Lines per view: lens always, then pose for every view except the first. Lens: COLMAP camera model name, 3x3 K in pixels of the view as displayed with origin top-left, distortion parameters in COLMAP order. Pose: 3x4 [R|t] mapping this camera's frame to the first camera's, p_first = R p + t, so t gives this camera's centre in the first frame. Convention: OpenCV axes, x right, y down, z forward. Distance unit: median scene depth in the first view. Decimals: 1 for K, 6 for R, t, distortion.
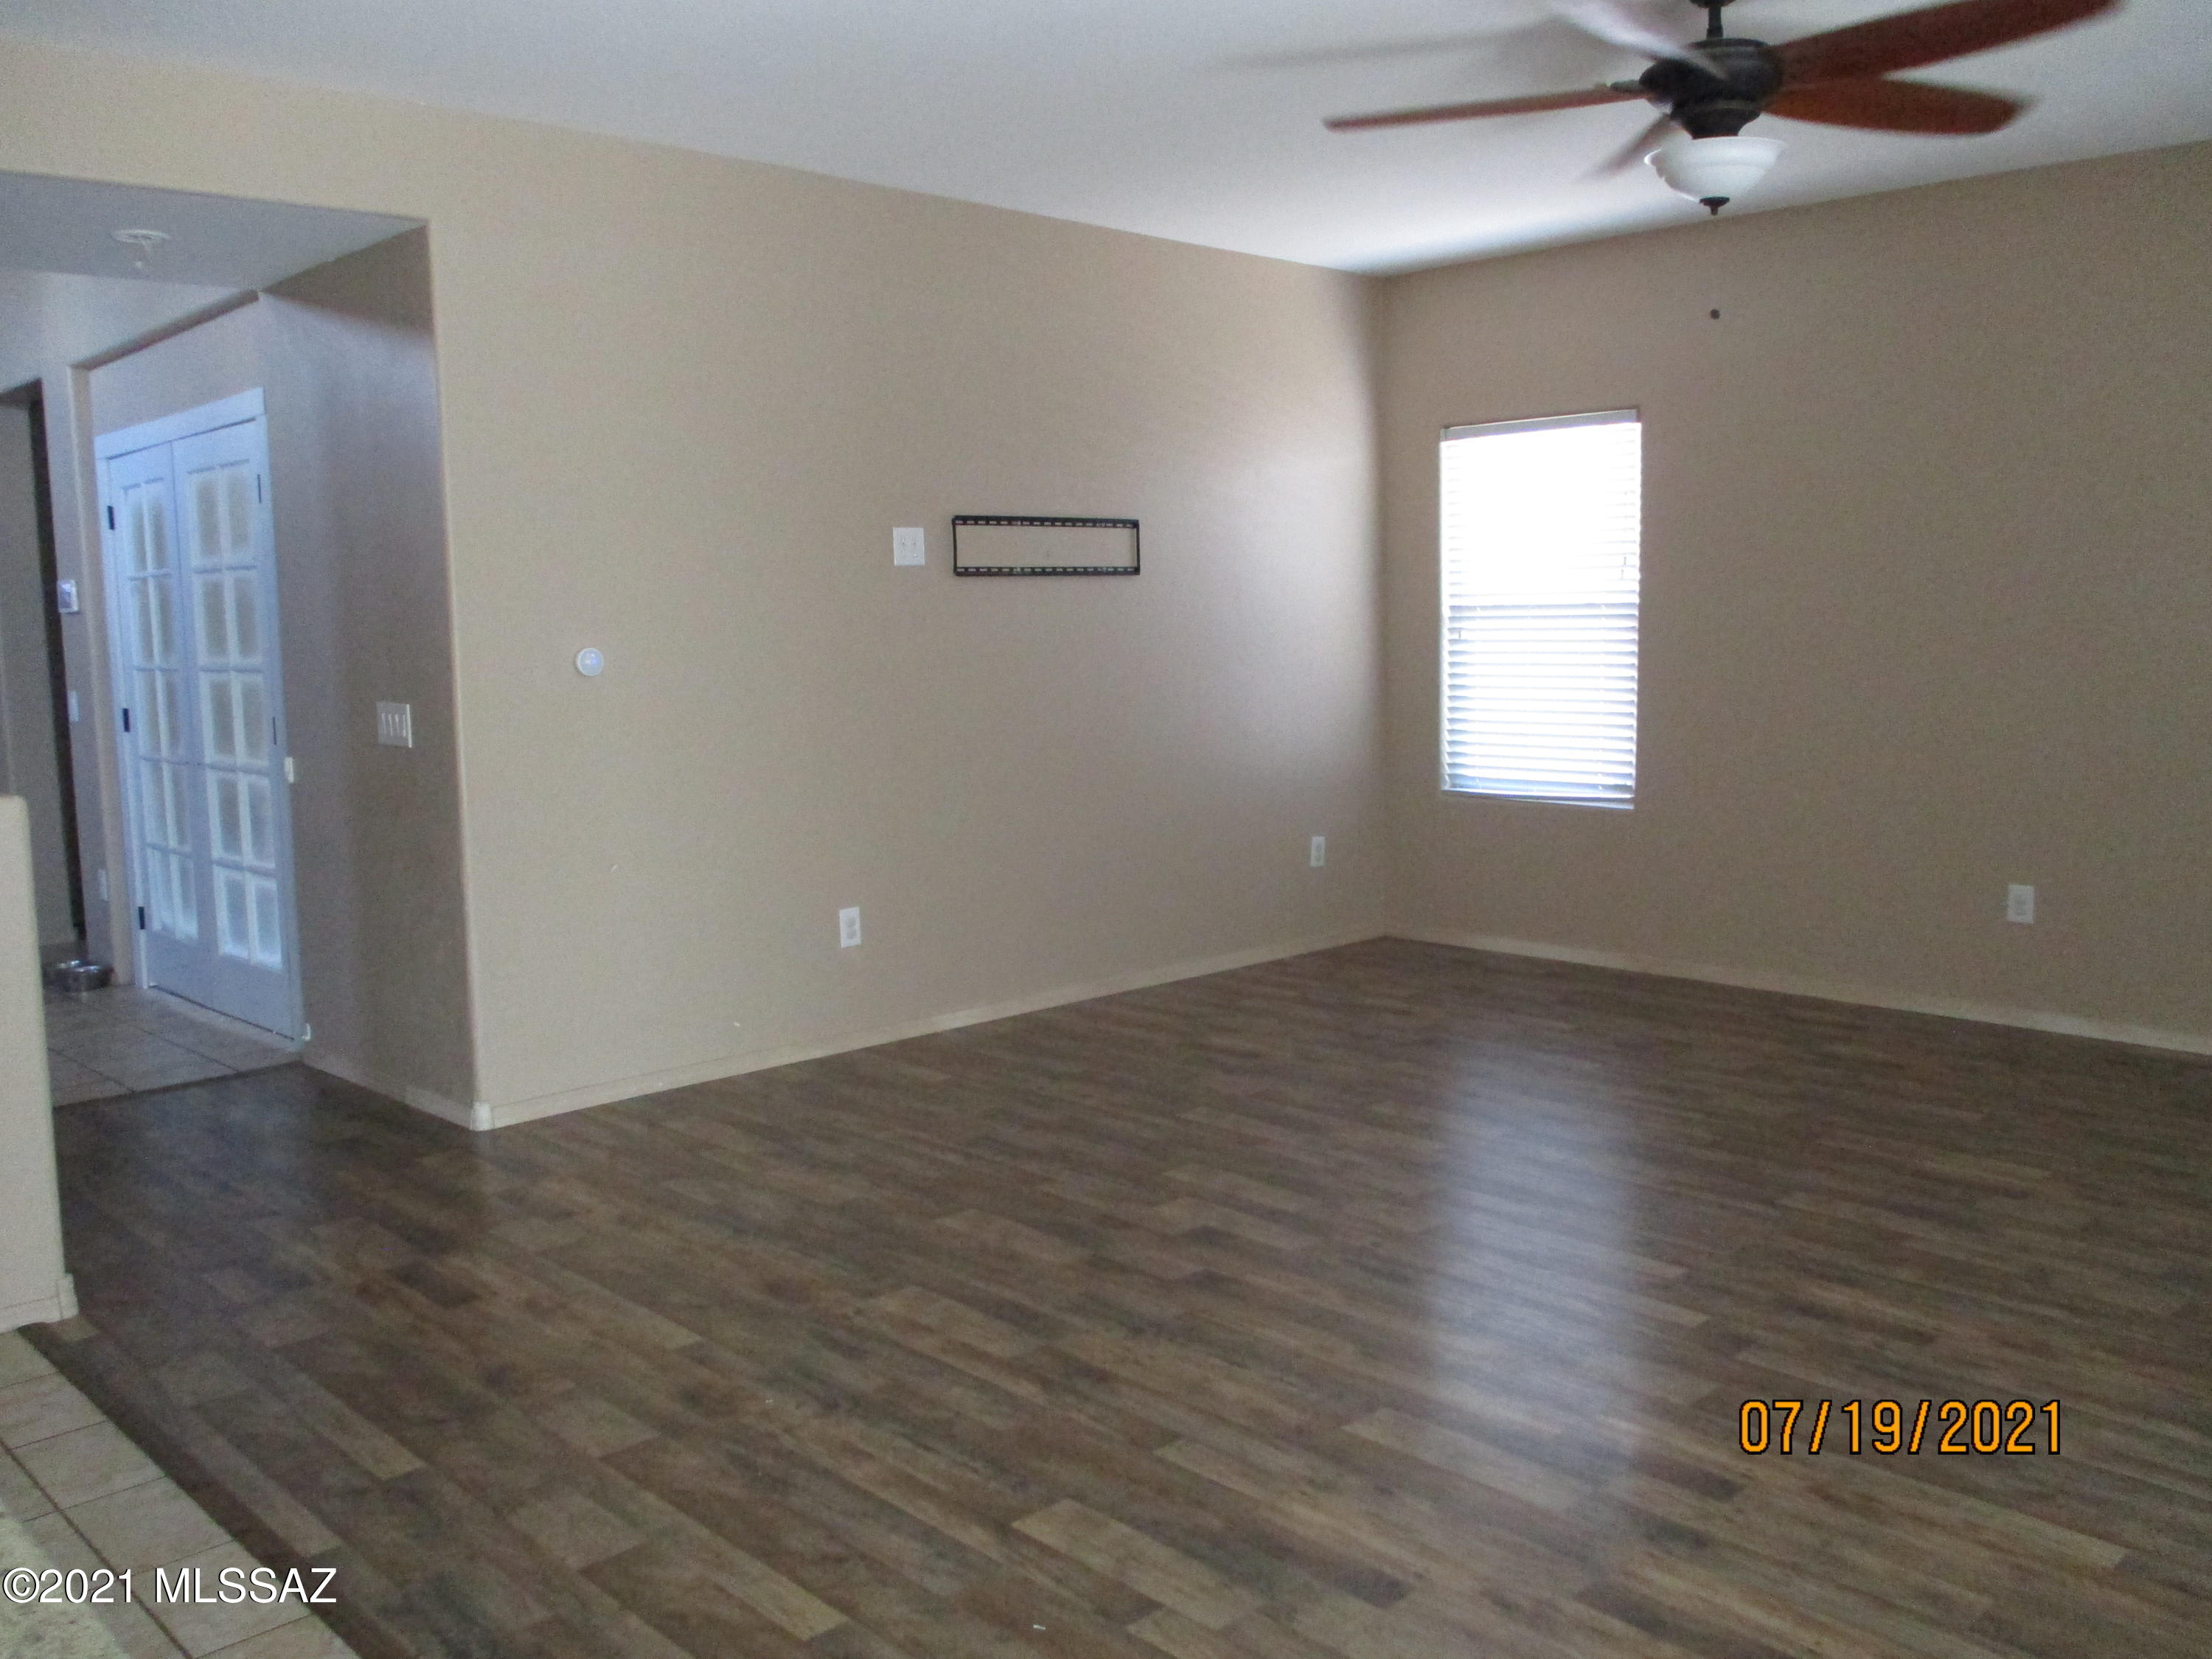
lens RADIAL K [[1865.3, 0, 1118.4], [0, 1865.3, 827.4], [0, 0, 1]] dist [-0.016042, -0.004870]
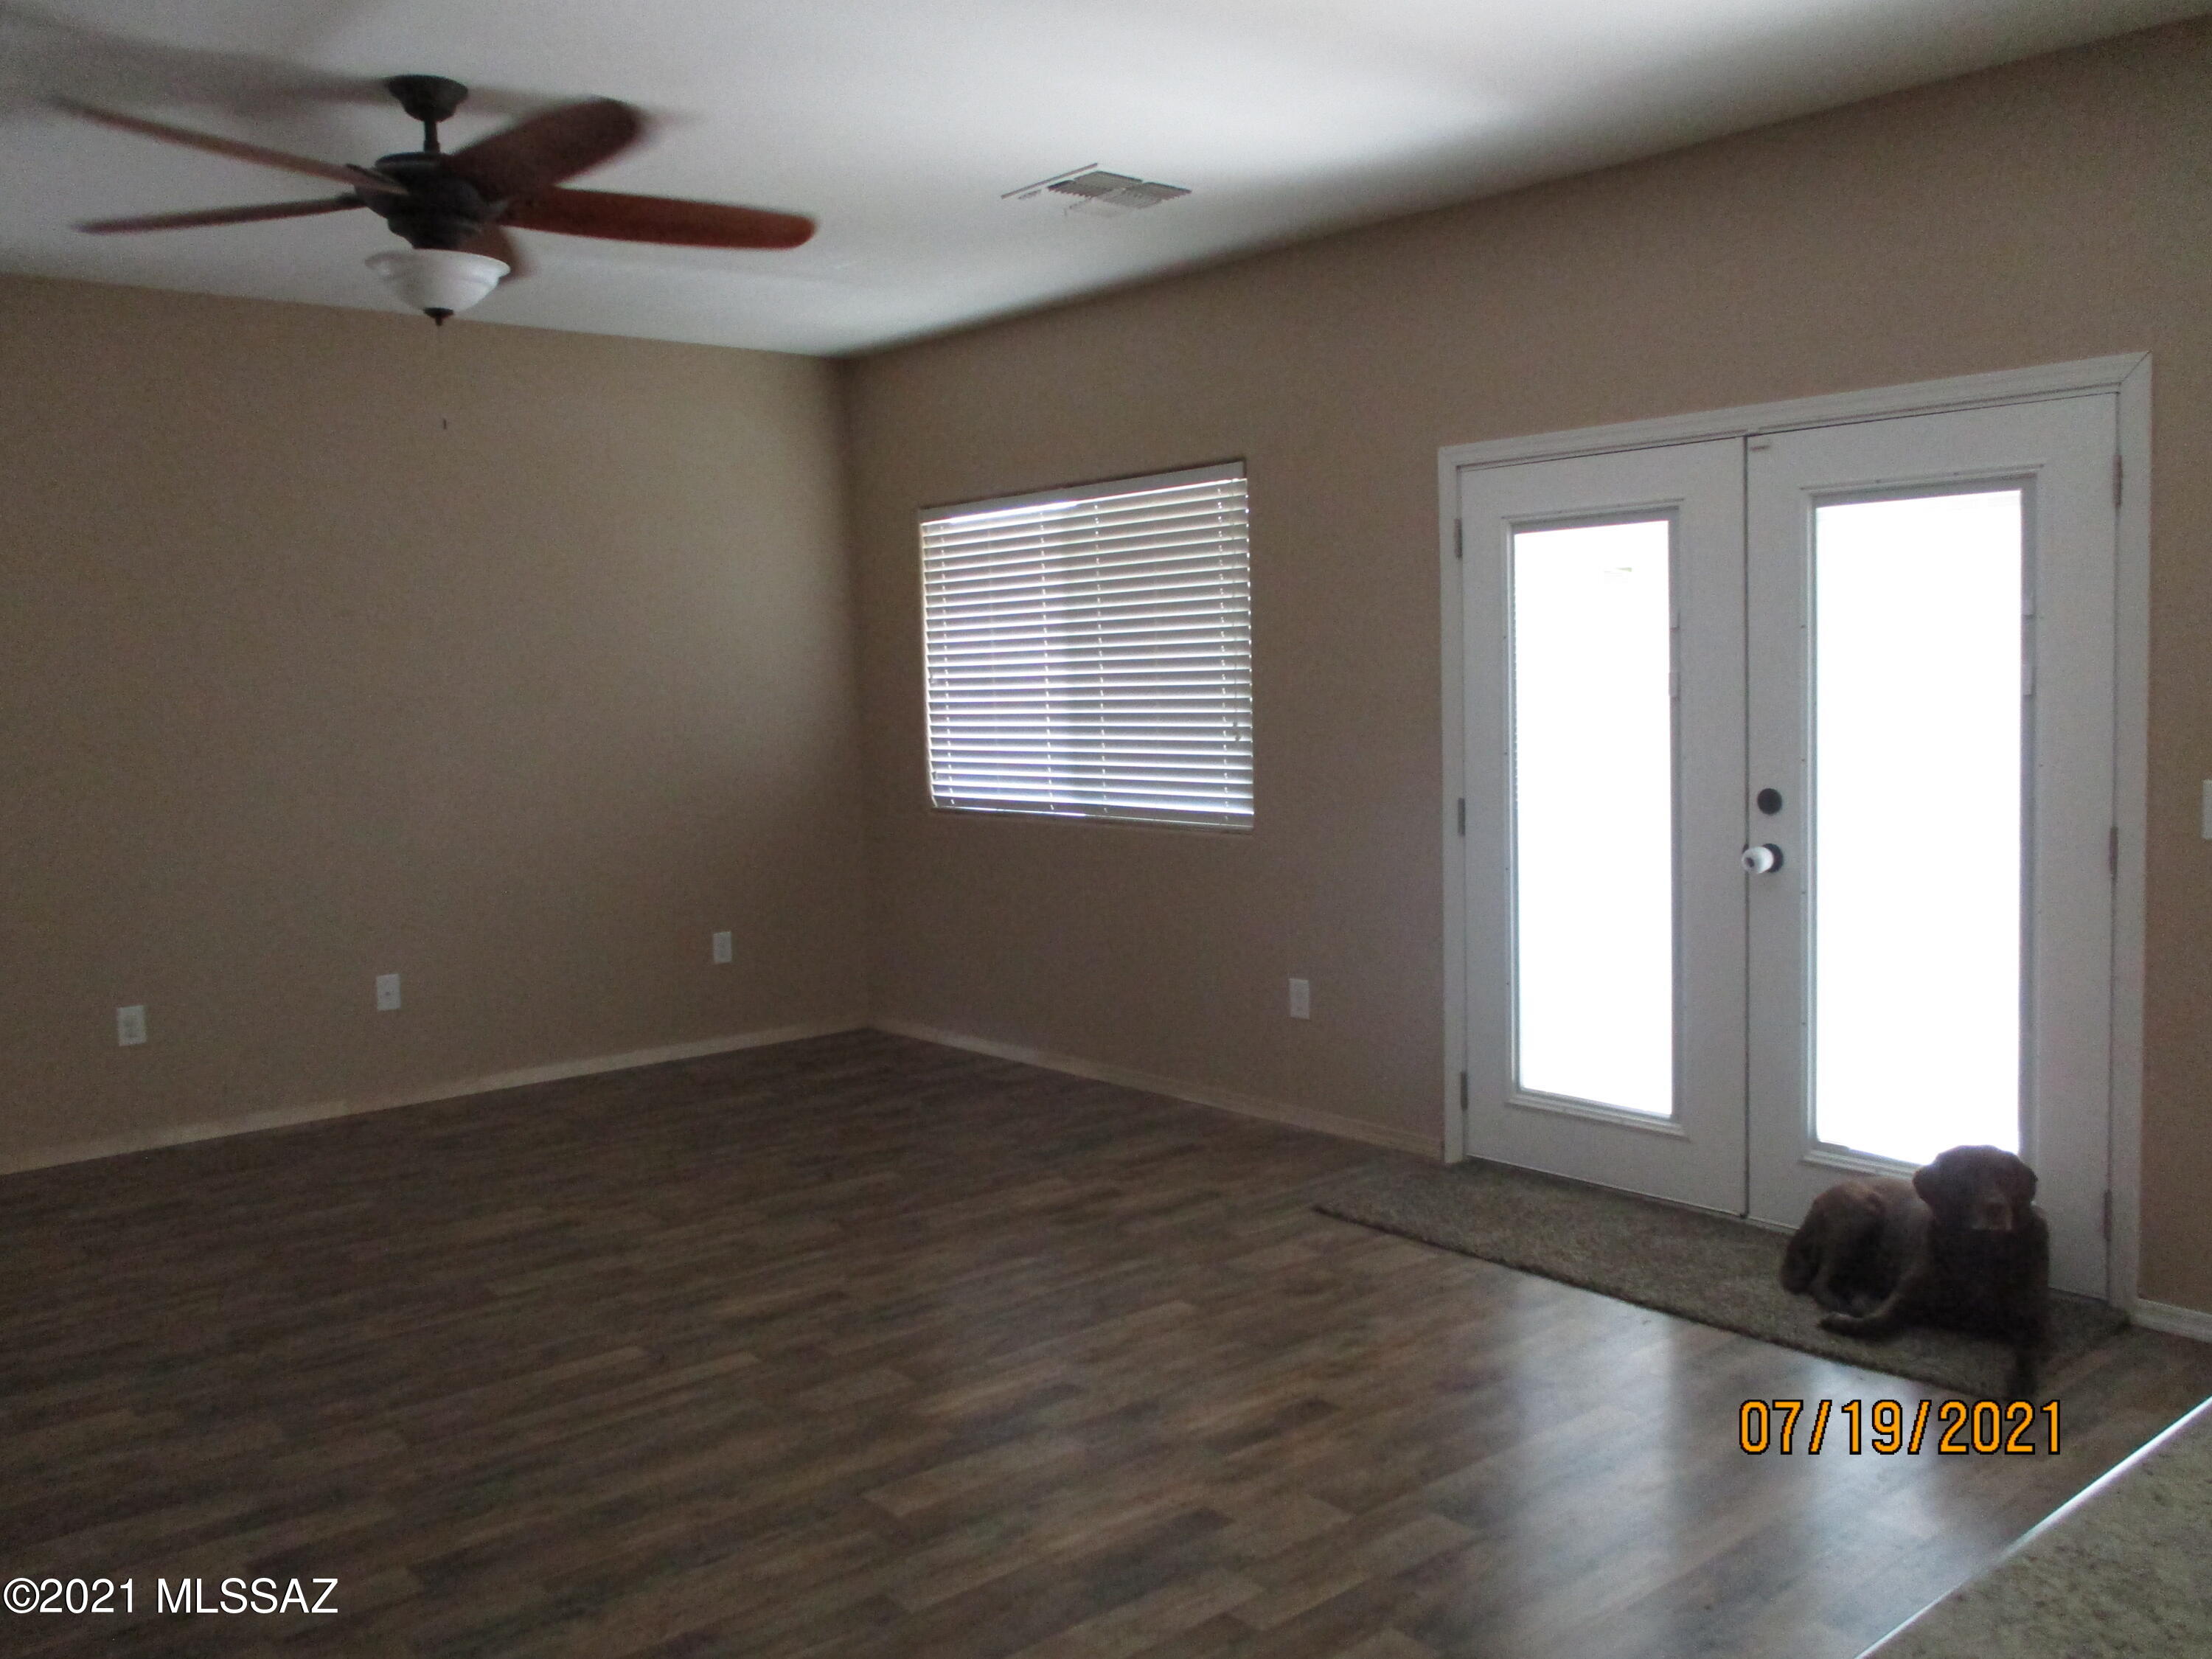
lens RADIAL K [[1865.3, 0, 1118.0], [0, 1865.3, 829.3], [0, 0, 1]] dist [-0.016042, -0.004870]
pose [[0.082051, -0.079988, 0.993413, -0.791521], [0.149874, 0.986429, 0.067047, -0.088240], [-0.985295, 0.143385, 0.092926, 0.693576]]
